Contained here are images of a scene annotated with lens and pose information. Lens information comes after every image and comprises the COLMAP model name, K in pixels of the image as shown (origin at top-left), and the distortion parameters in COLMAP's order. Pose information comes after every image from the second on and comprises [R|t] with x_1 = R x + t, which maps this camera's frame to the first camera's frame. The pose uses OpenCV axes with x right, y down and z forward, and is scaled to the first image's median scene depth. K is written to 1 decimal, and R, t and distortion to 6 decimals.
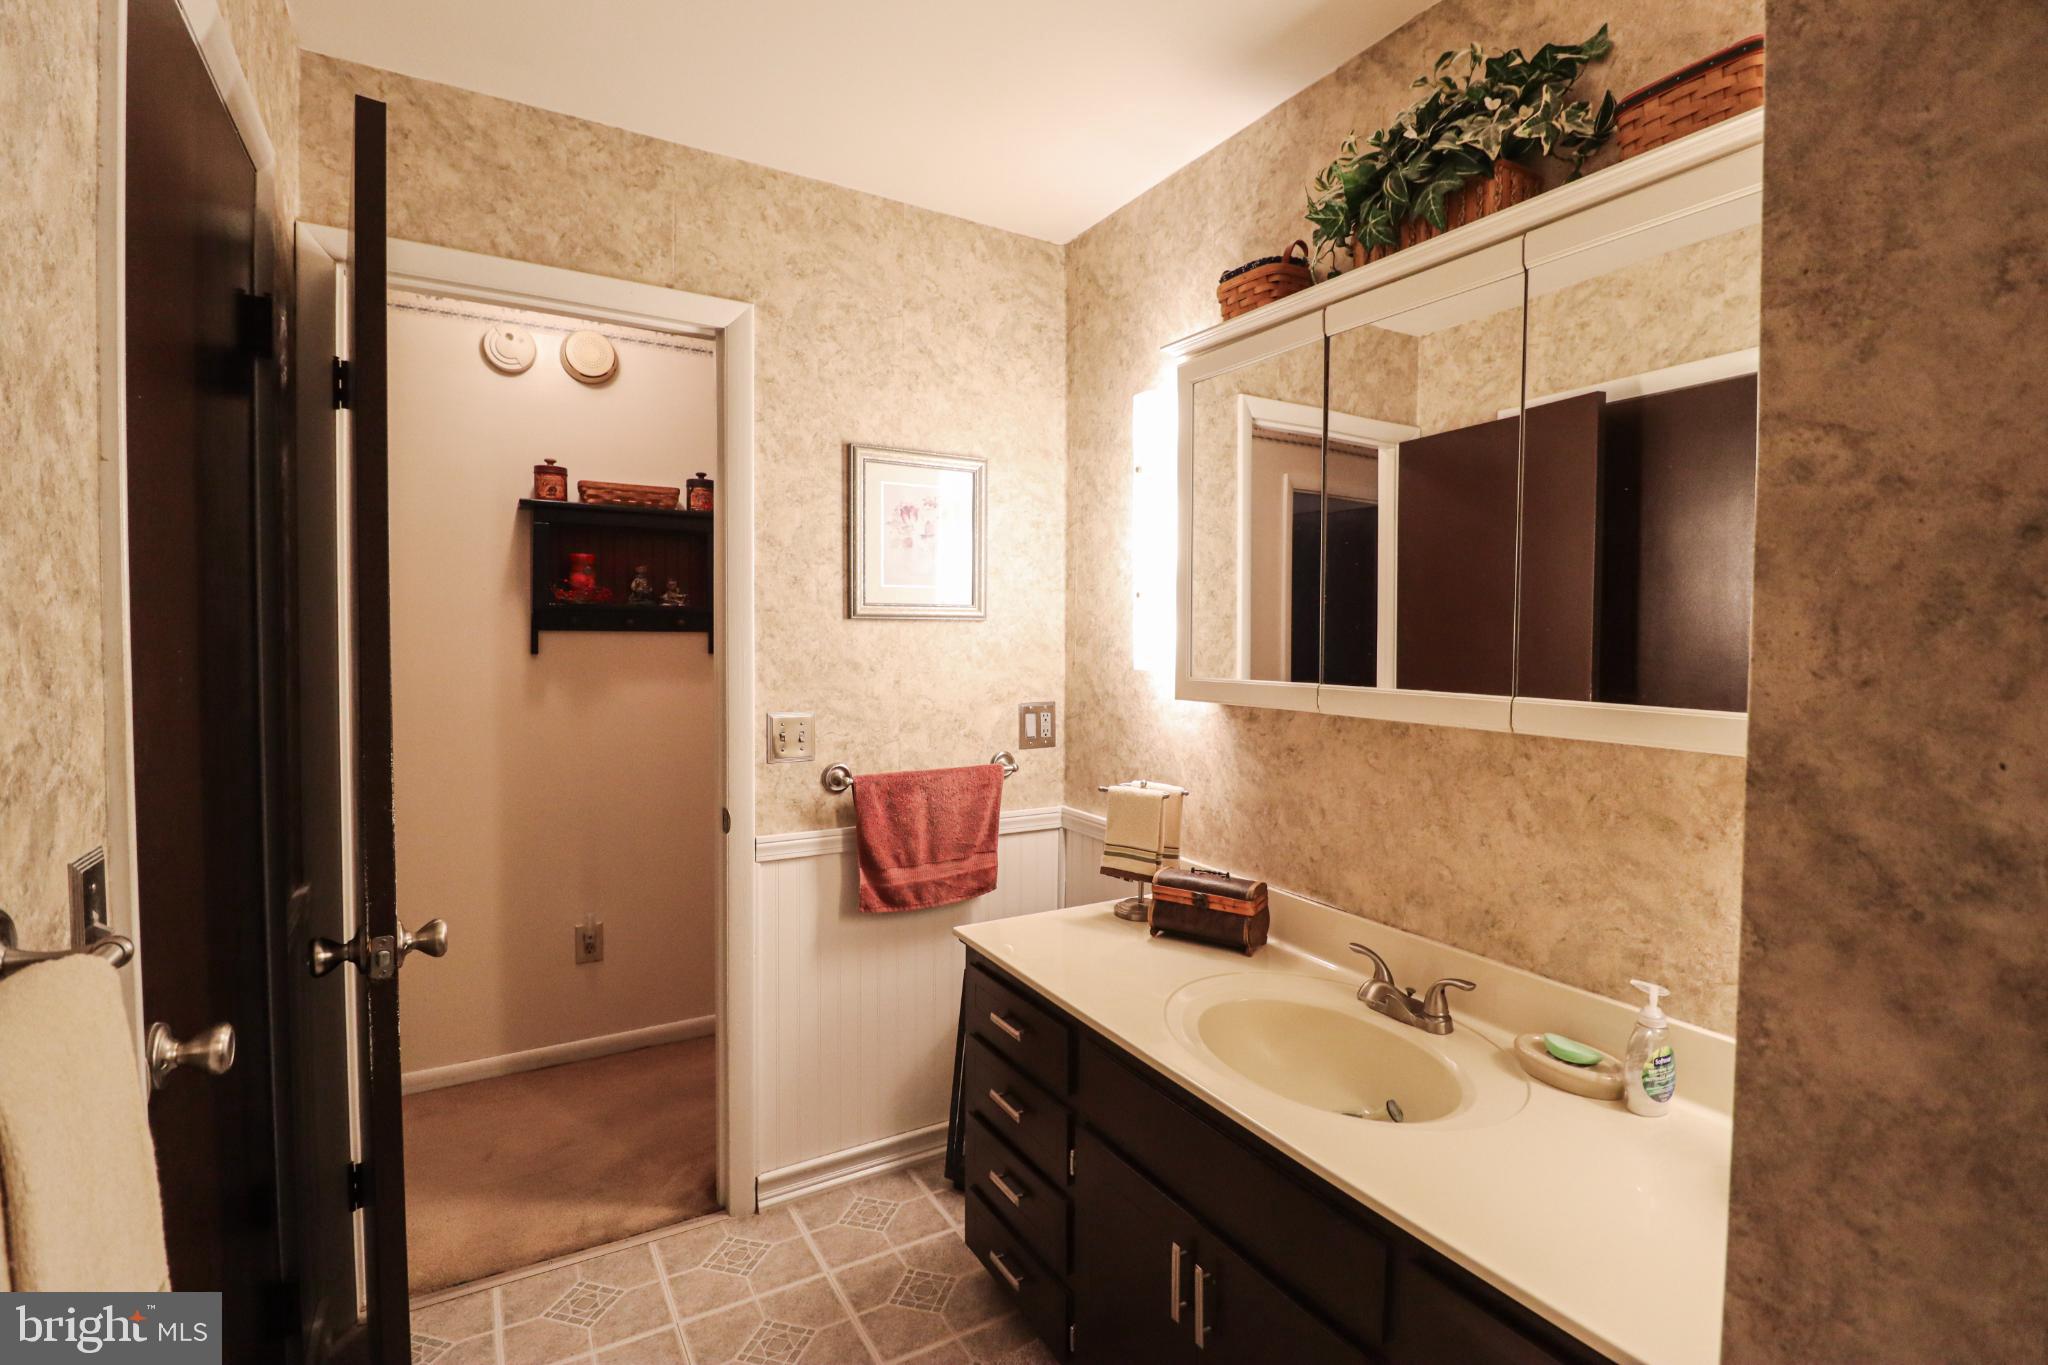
lens RADIAL K [[944.3, 0, 1032.1], [0, 944.3, 672.6], [0, 0, 1]] dist [-0.000946, -0.011262]
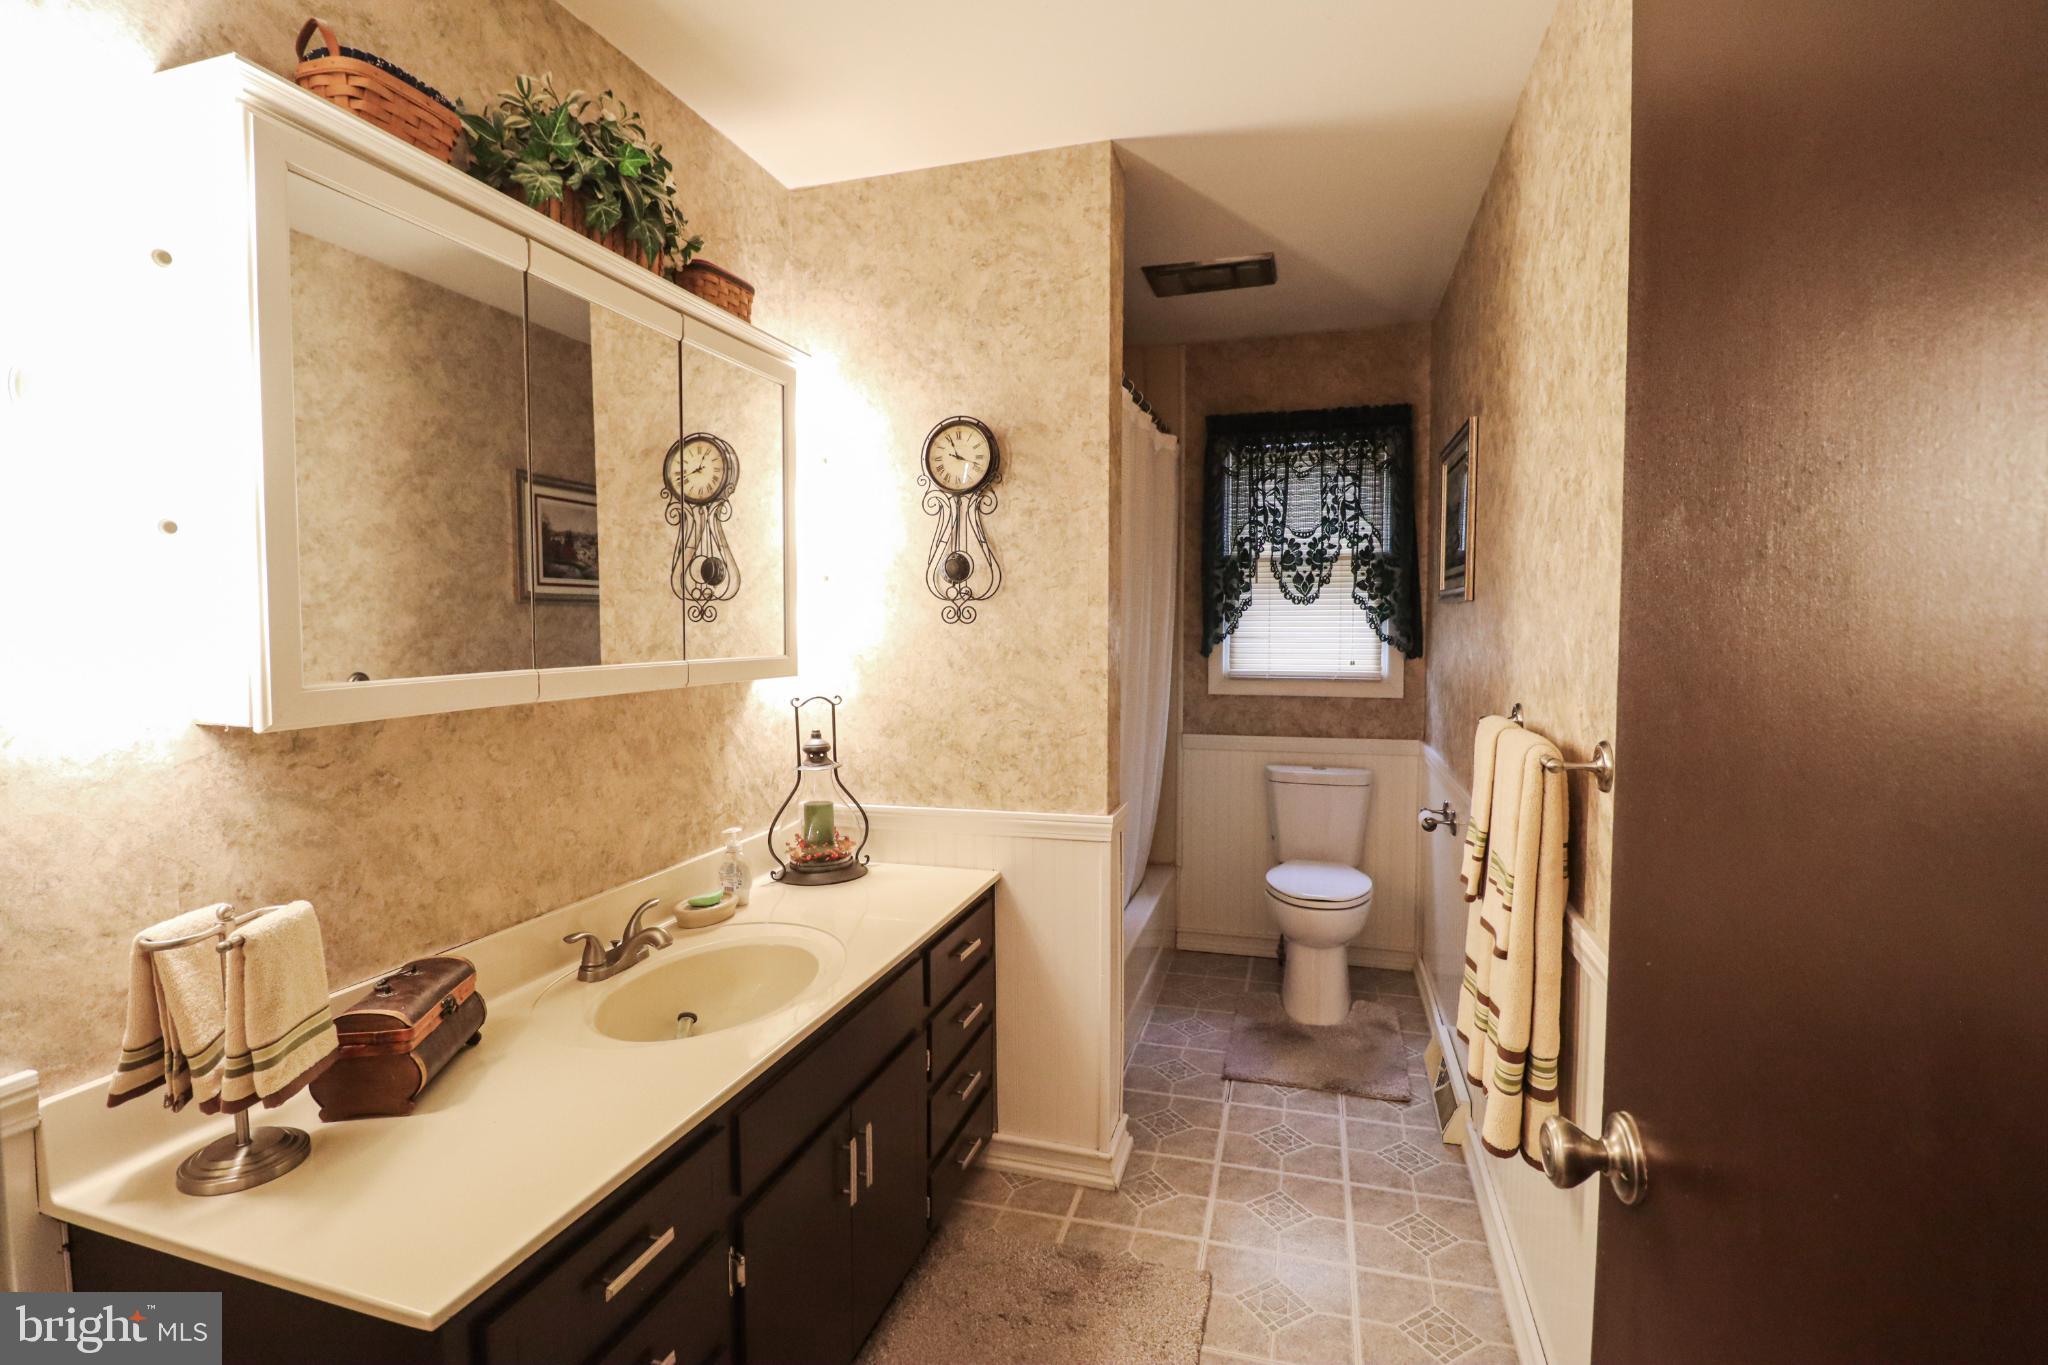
lens RADIAL K [[944.3, 0, 1030.0], [0, 944.3, 677.1], [0, 0, 1]] dist [-0.000946, -0.011262]
pose [[-0.677131, -0.052462, 0.733990, -0.653043], [0.024650, 0.995278, 0.093879, -0.052196], [-0.735449, 0.081661, -0.672641, 1.256273]]
